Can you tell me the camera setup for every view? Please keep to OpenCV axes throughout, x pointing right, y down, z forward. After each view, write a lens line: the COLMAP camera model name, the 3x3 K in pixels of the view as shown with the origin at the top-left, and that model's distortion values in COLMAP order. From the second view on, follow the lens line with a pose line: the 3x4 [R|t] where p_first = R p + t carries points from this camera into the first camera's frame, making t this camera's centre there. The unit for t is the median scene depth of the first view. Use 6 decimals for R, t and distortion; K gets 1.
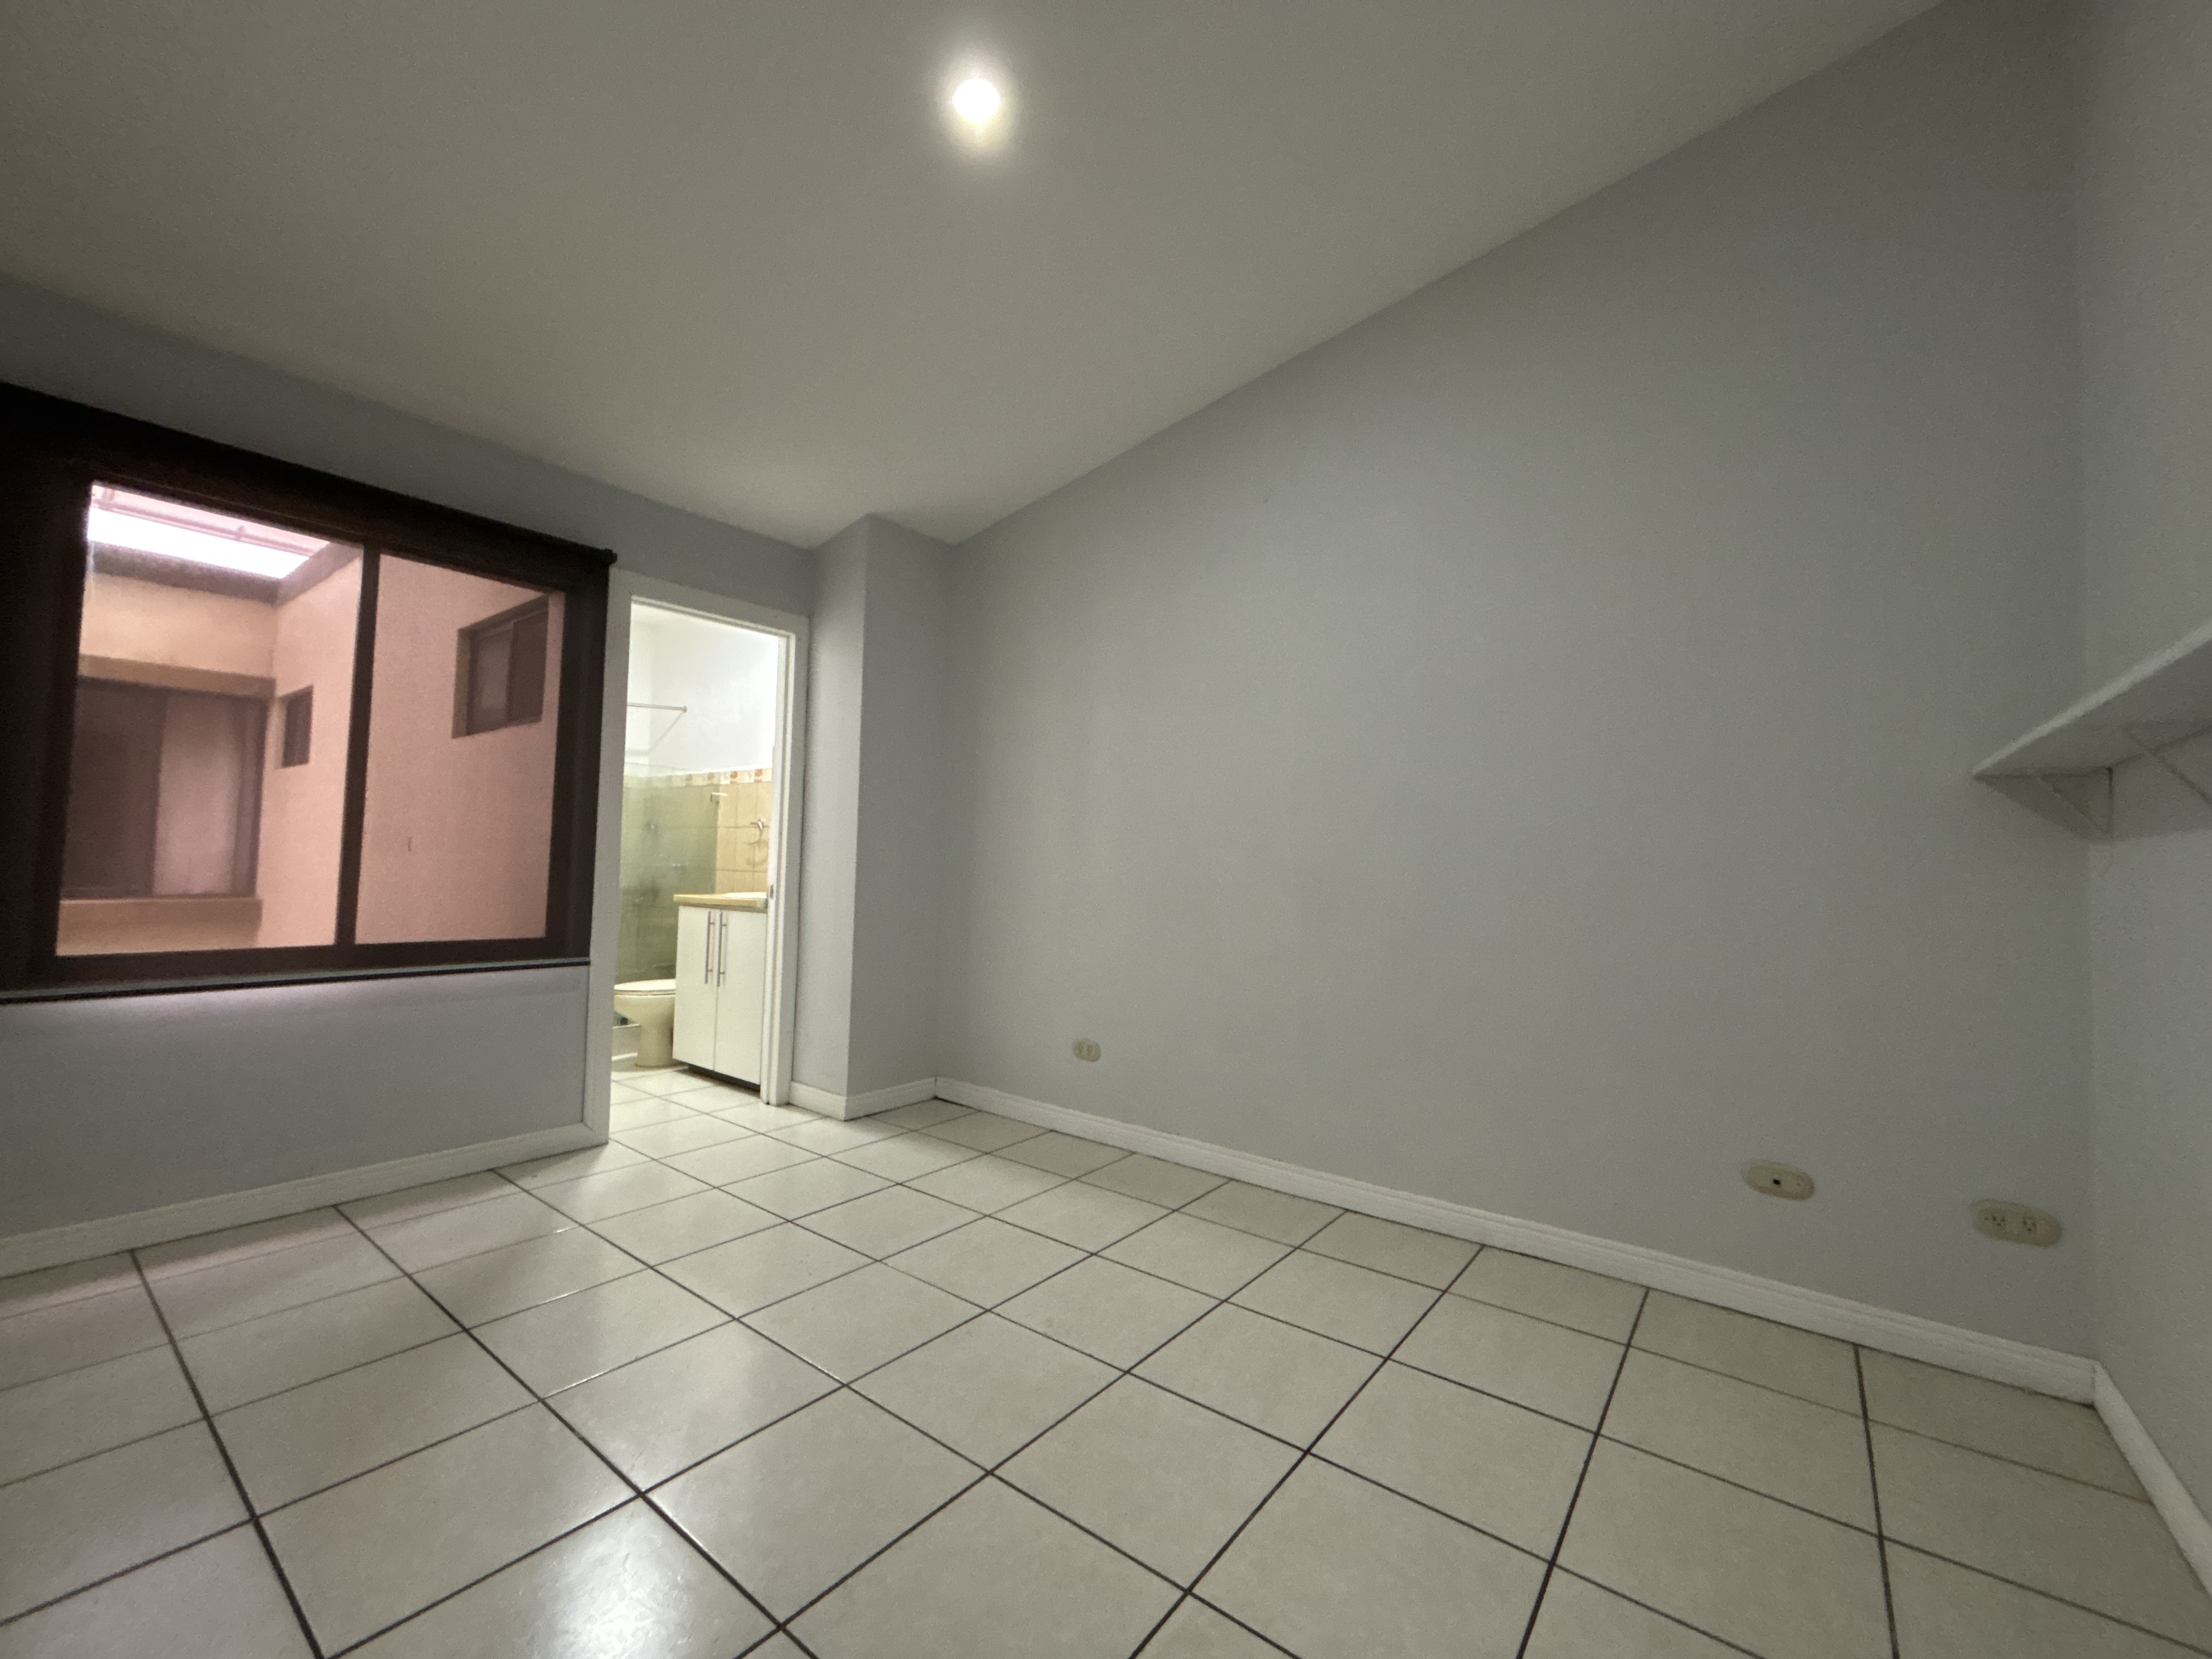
lens RADIAL K [[895.5, 0, 1101.8], [0, 895.5, 825.0], [0, 0, 1]] dist [0.001384, -0.000208]
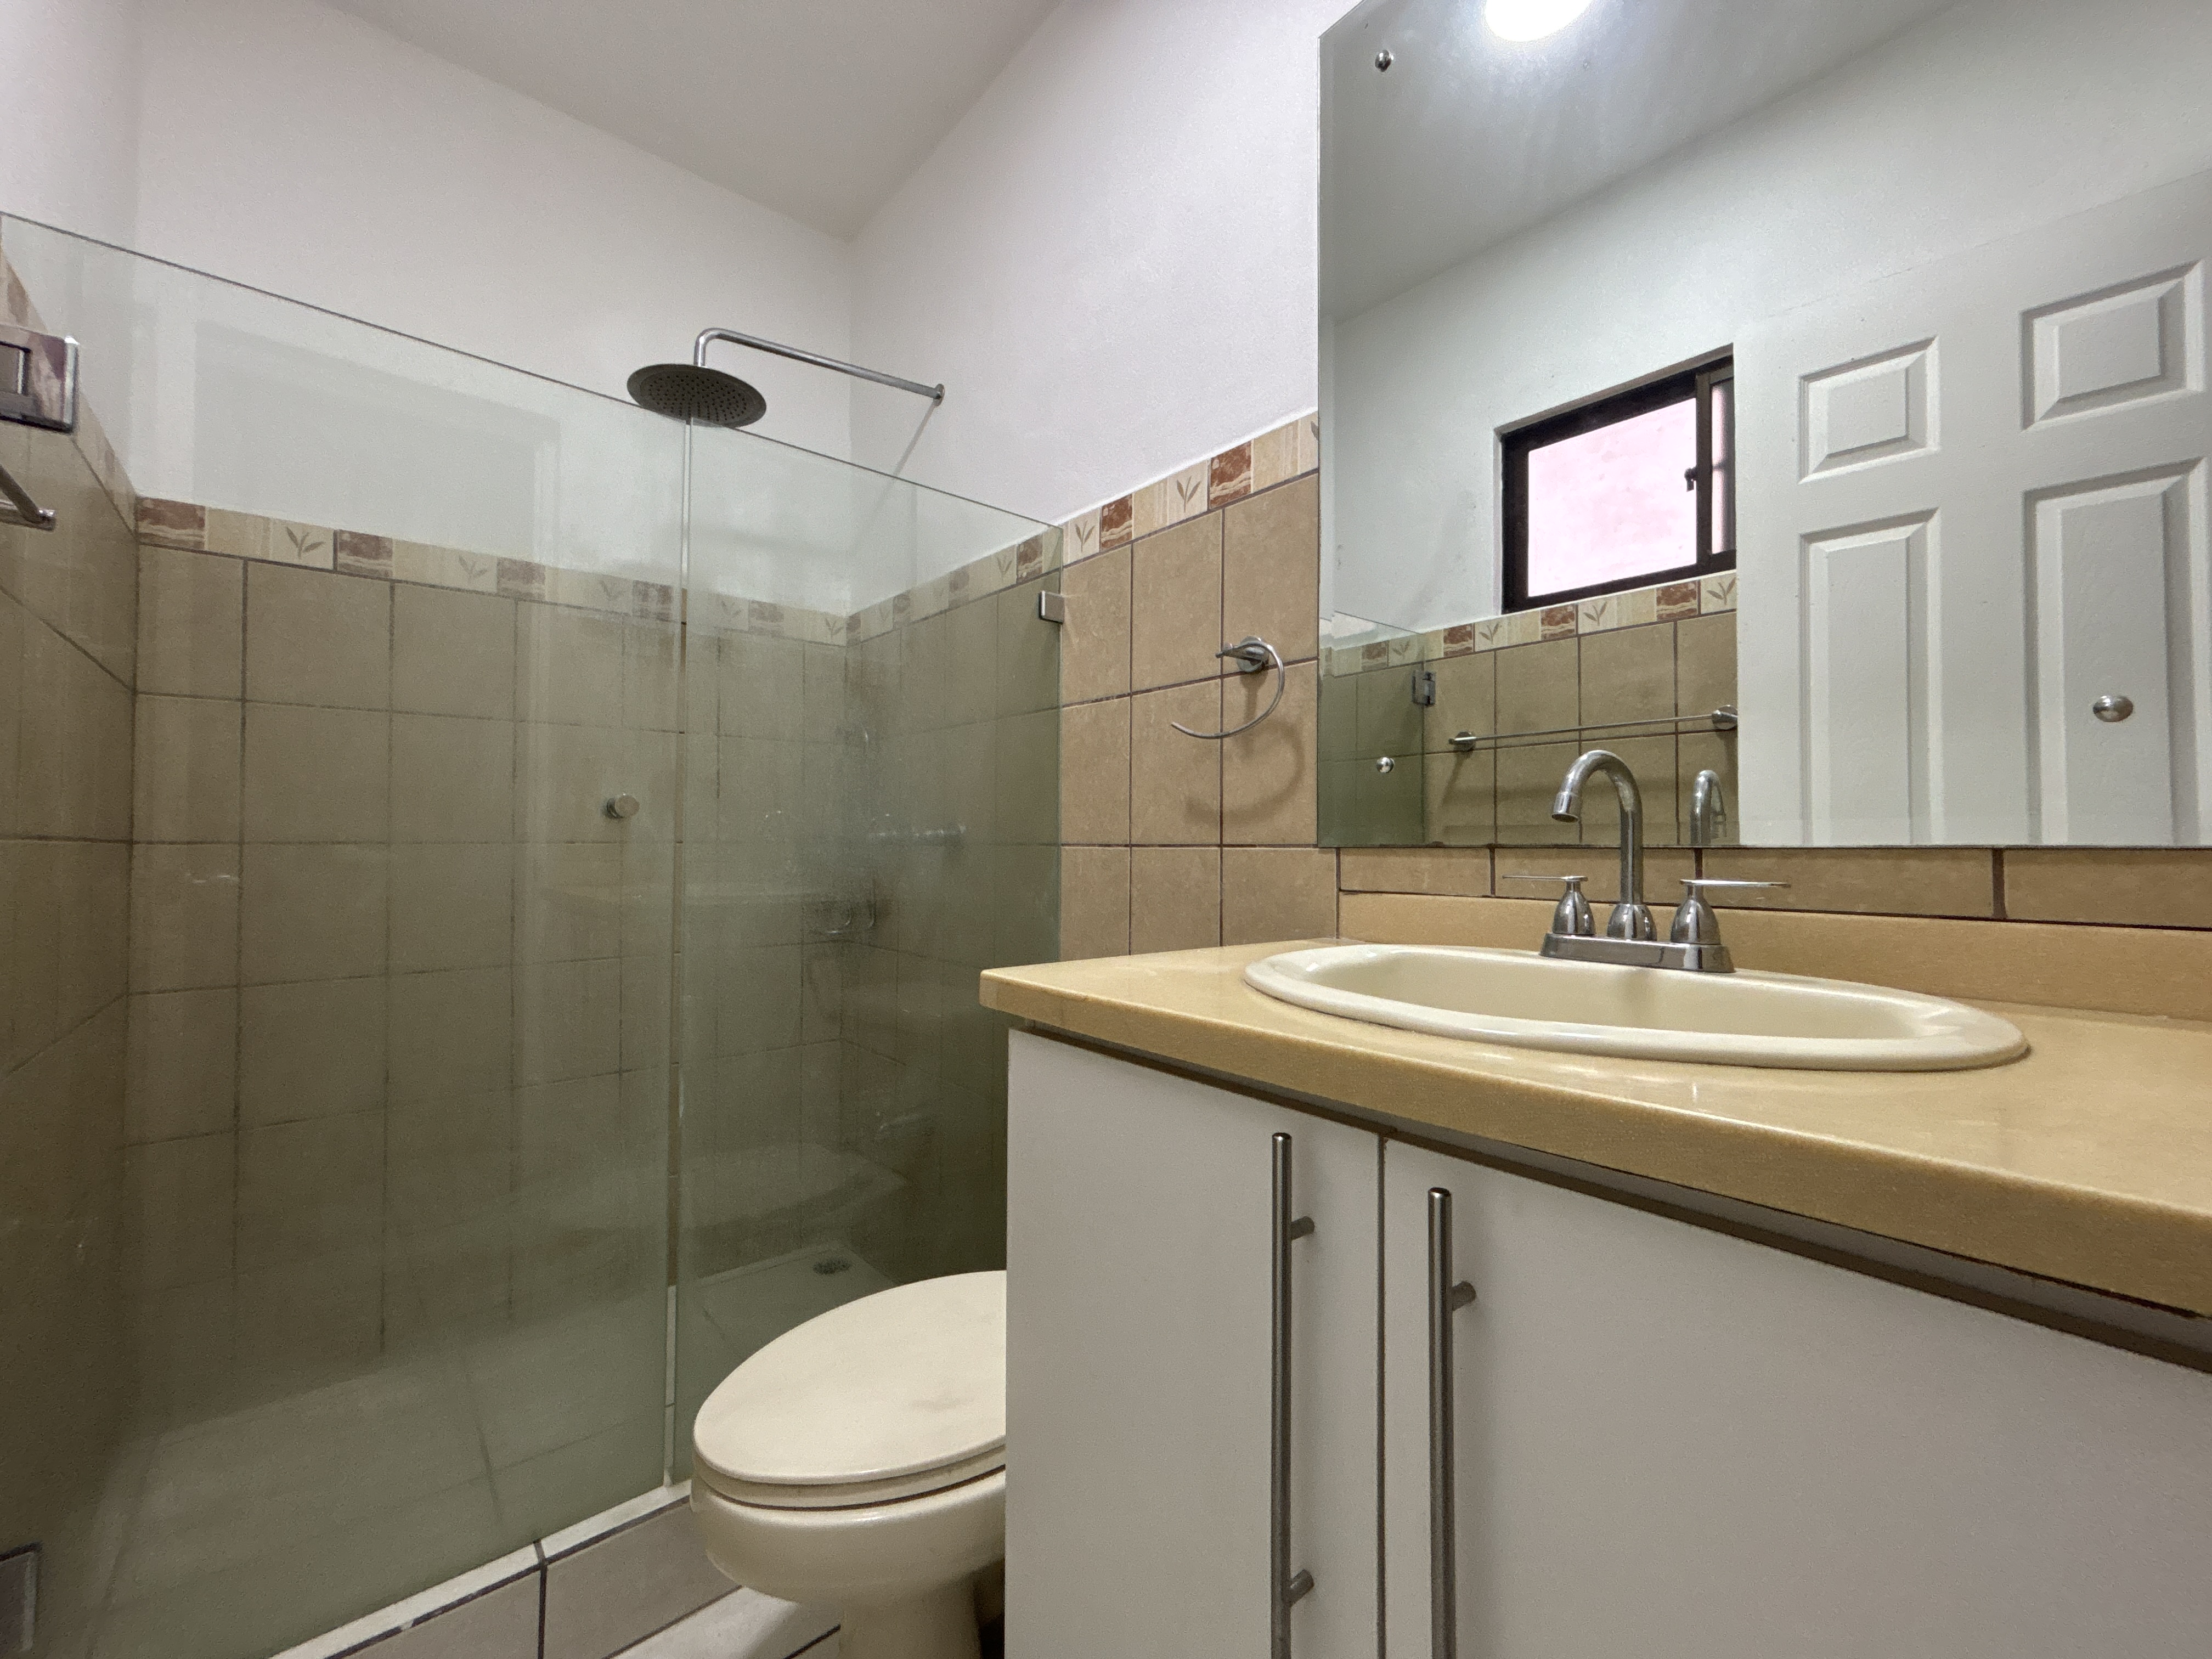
lens RADIAL K [[895.5, 0, 1101.8], [0, 895.5, 825.0], [0, 0, 1]] dist [0.001384, -0.000208]
pose [[0.977913, -0.034831, -0.206091, -0.356855], [0.038514, 0.999162, 0.013886, 0.039475], [0.205434, -0.021517, 0.978434, 0.709590]]
